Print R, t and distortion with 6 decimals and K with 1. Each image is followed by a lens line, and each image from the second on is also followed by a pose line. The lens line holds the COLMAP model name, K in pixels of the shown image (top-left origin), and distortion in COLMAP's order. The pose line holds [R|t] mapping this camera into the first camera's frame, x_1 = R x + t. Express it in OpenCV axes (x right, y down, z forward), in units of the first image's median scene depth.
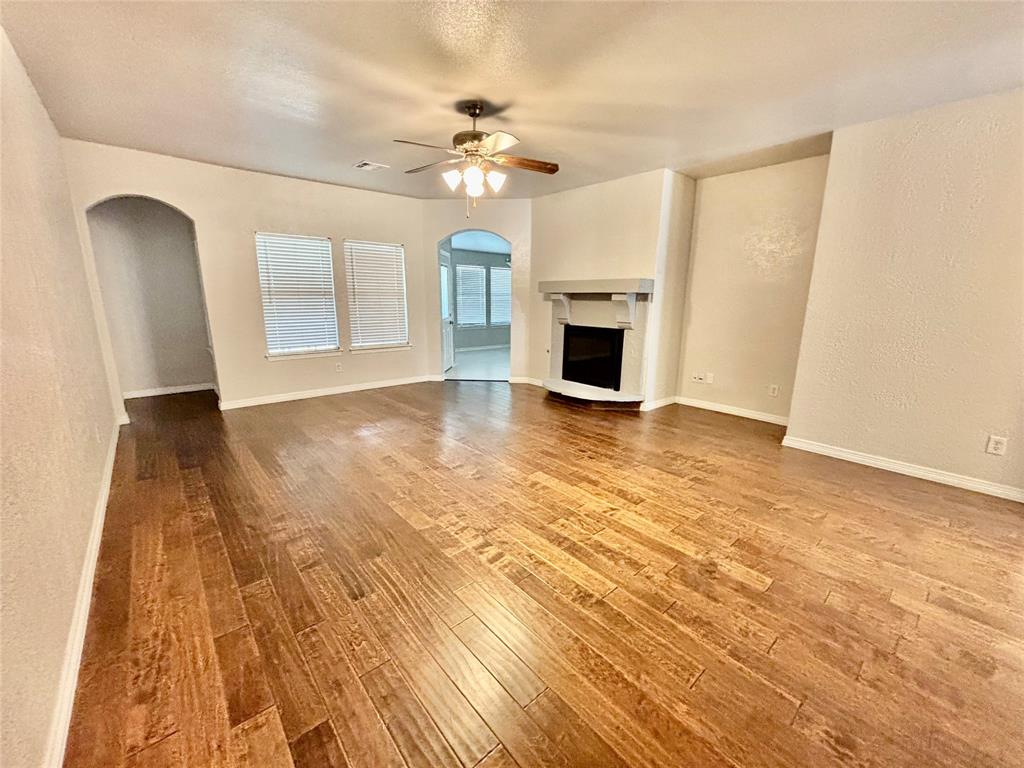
lens RADIAL K [[412.4, 0, 512.0], [0, 412.4, 384.0], [0, 0, 1]] dist [-0.000300, -0.000380]
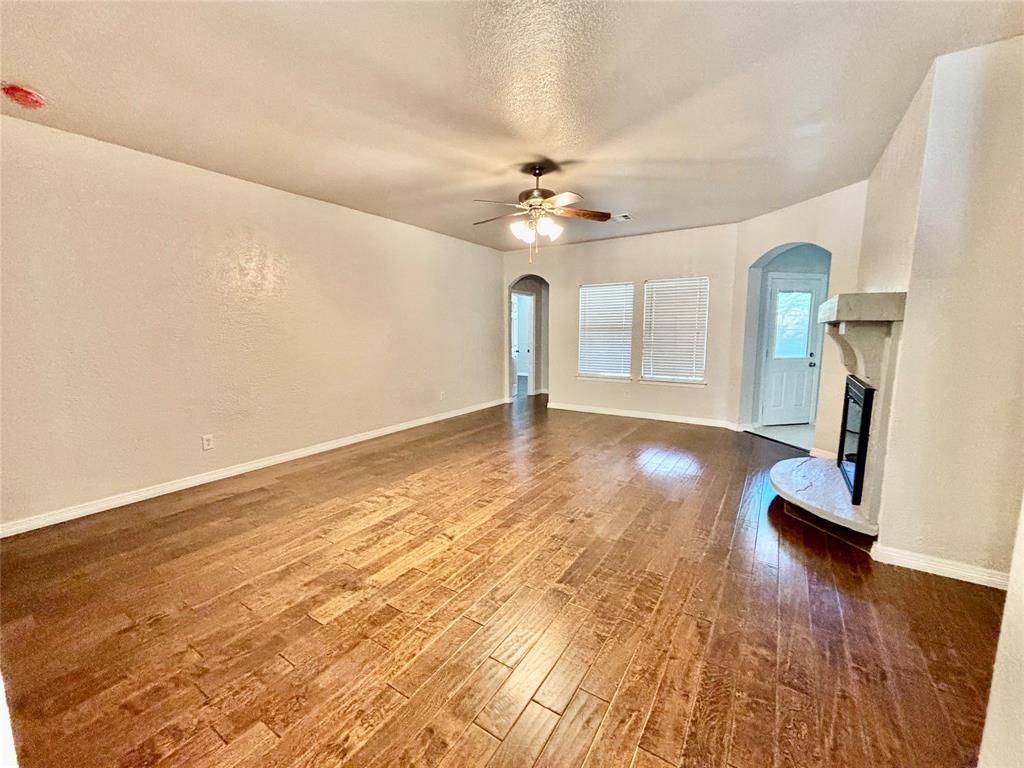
lens RADIAL K [[412.5, 0, 512.0], [0, 412.5, 384.0], [0, 0, 1]] dist [-0.008955, 0.000032]
pose [[0.280859, 0.115198, -0.952810, 1.006768], [-0.202570, 0.977520, 0.058474, -0.123981], [0.938128, 0.176588, 0.297881, 0.658616]]
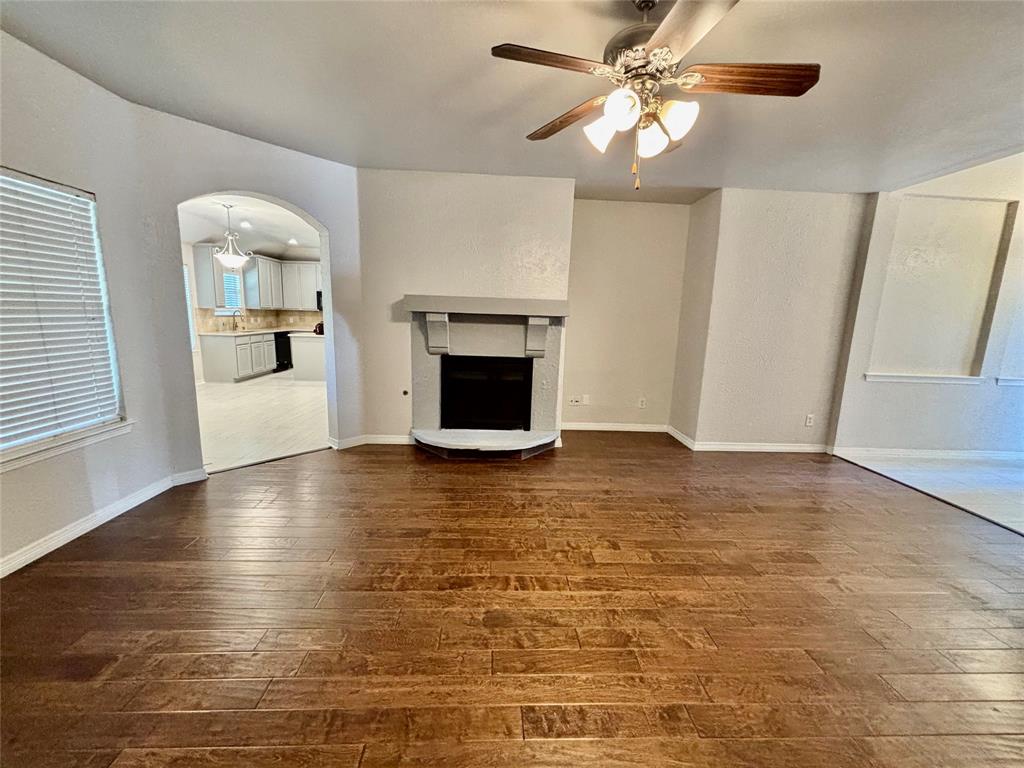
lens RADIAL K [[412.4, 0, 512.0], [0, 412.4, 384.0], [0, 0, 1]] dist [-0.000300, -0.000380]
pose [[0.620958, -0.121070, 0.774437, -0.661135], [0.136635, 0.989592, 0.045150, -0.196386], [-0.771843, 0.077779, 0.631038, 0.798065]]
